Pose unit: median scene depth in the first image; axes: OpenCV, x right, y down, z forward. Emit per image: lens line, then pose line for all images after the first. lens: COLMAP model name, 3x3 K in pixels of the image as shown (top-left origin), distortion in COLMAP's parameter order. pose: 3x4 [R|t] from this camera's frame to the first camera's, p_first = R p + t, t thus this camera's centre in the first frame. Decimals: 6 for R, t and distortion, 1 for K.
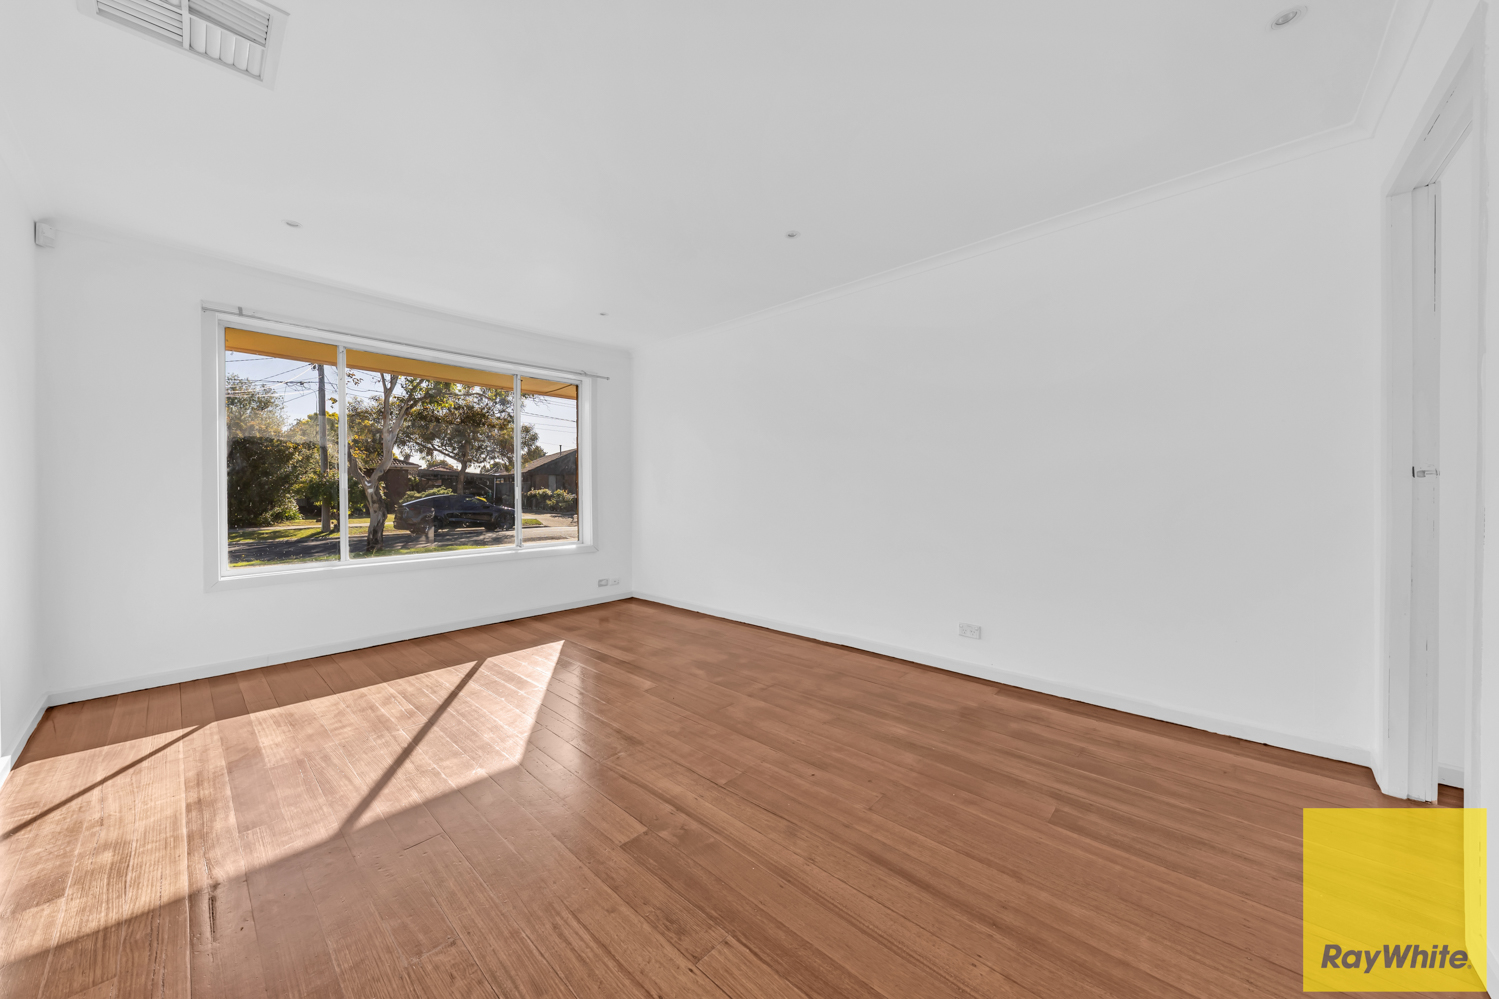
lens RADIAL K [[516.2, 0, 747.6], [0, 516.2, 492.6], [0, 0, 1]] dist [0.009590, -0.003183]
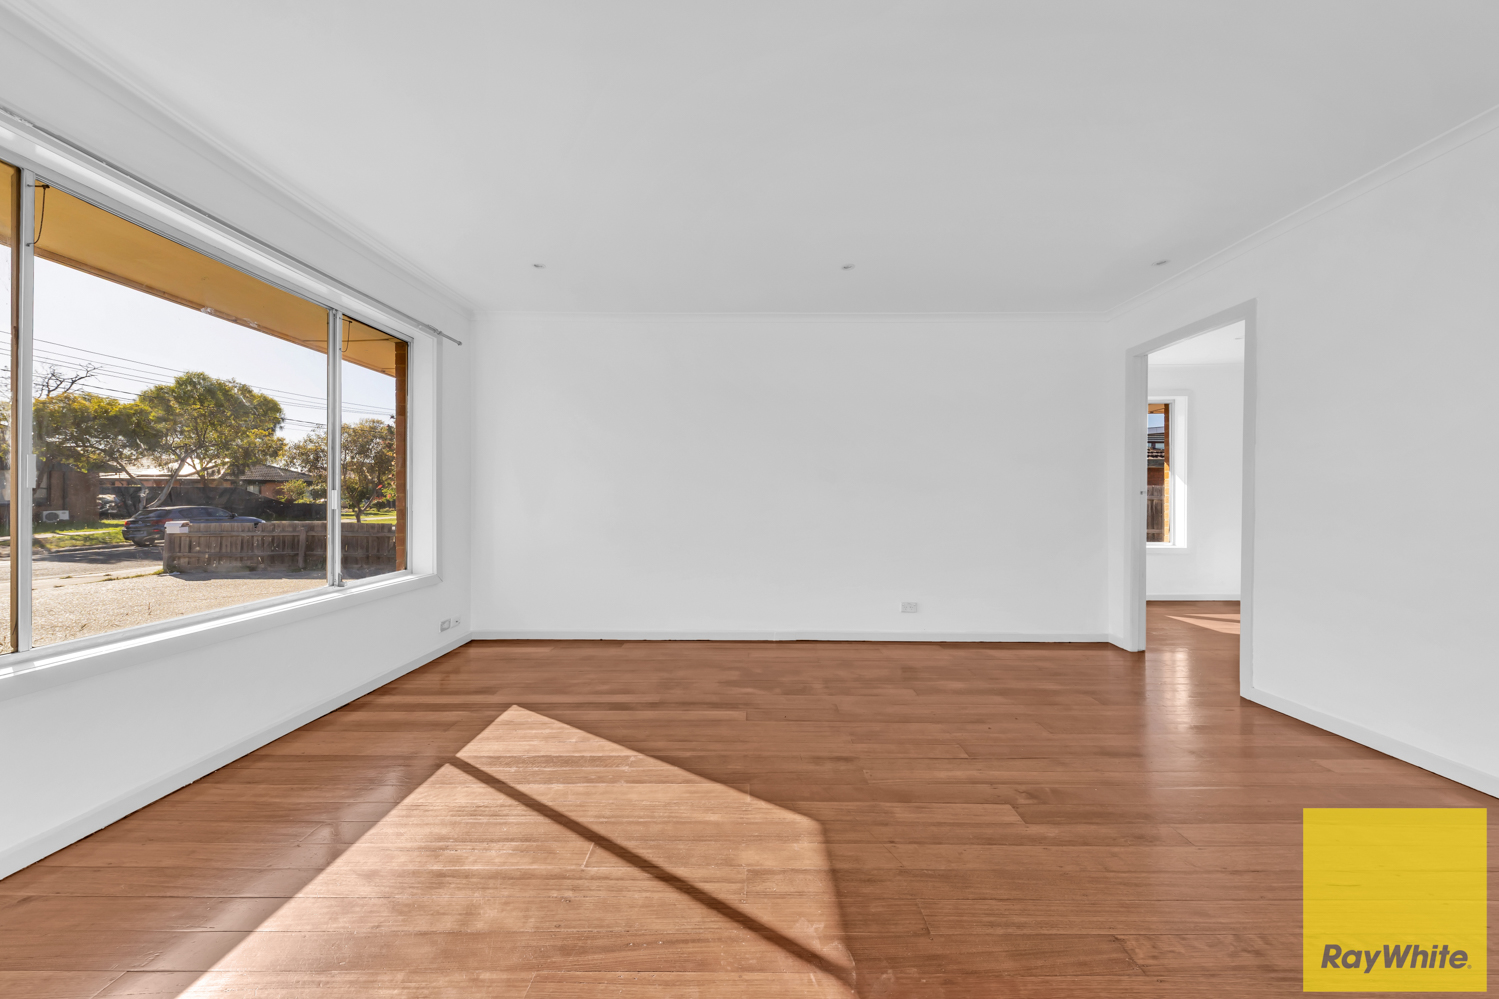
lens RADIAL K [[516.2, 0, 747.6], [0, 516.2, 492.6], [0, 0, 1]] dist [0.009590, -0.003183]
pose [[0.738729, 0.017702, 0.673770, -0.778736], [-0.003204, 0.999736, -0.022753, 0.009777], [-0.673995, 0.014650, 0.738591, 0.319352]]
